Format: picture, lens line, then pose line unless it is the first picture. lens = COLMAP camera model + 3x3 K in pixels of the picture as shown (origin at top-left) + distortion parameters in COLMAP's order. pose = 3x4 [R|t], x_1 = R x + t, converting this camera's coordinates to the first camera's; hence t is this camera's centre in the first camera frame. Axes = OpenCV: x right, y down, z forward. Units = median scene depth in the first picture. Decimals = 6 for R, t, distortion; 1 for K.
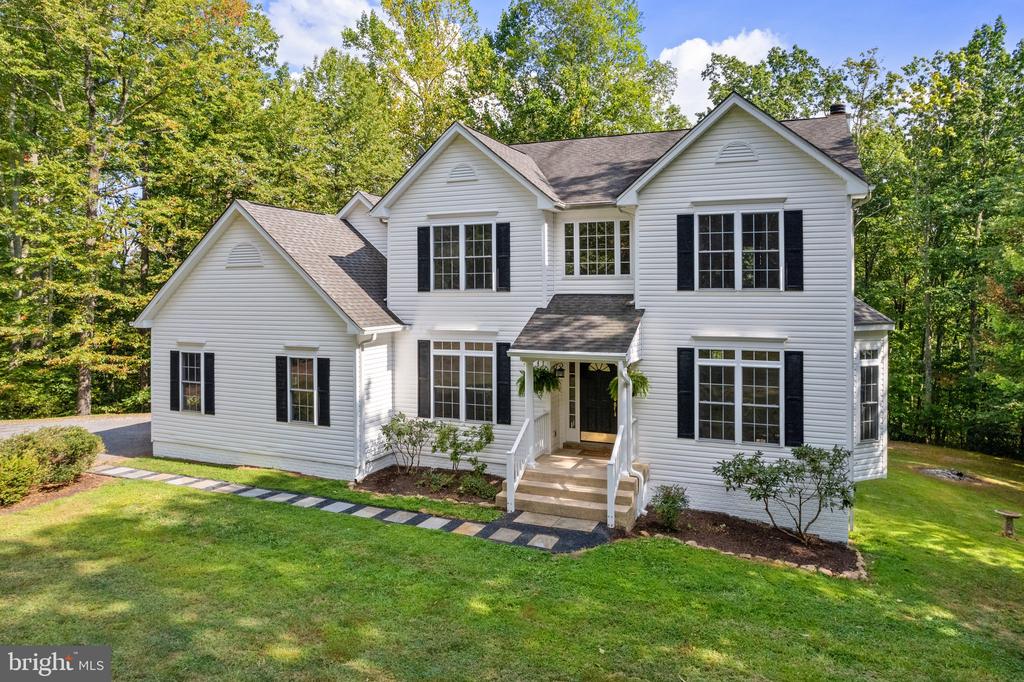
lens RADIAL K [[679.4, 0, 506.0], [0, 679.4, 299.2], [0, 0, 1]] dist [-0.071819, 0.064576]
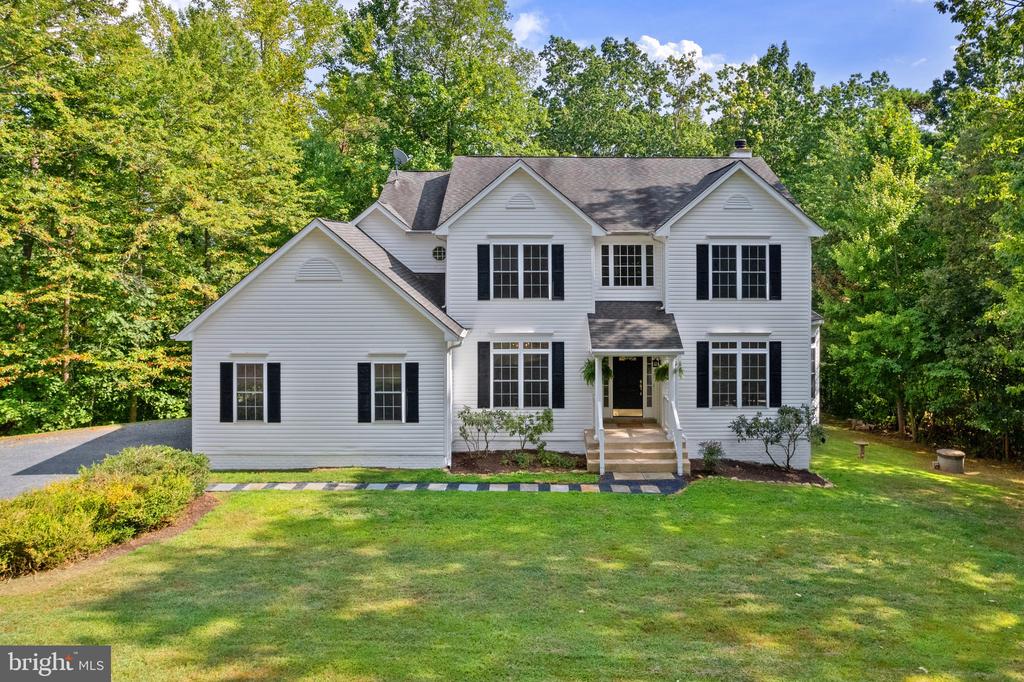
lens RADIAL K [[787.4, 0, 544.9], [0, 787.4, 250.7], [0, 0, 1]] dist [-0.047495, -0.000180]
pose [[0.912803, 0.000830, 0.408399, -0.608210], [0.001260, 0.999987, -0.004849, -0.094334], [-0.408398, 0.004941, 0.912791, -0.293073]]
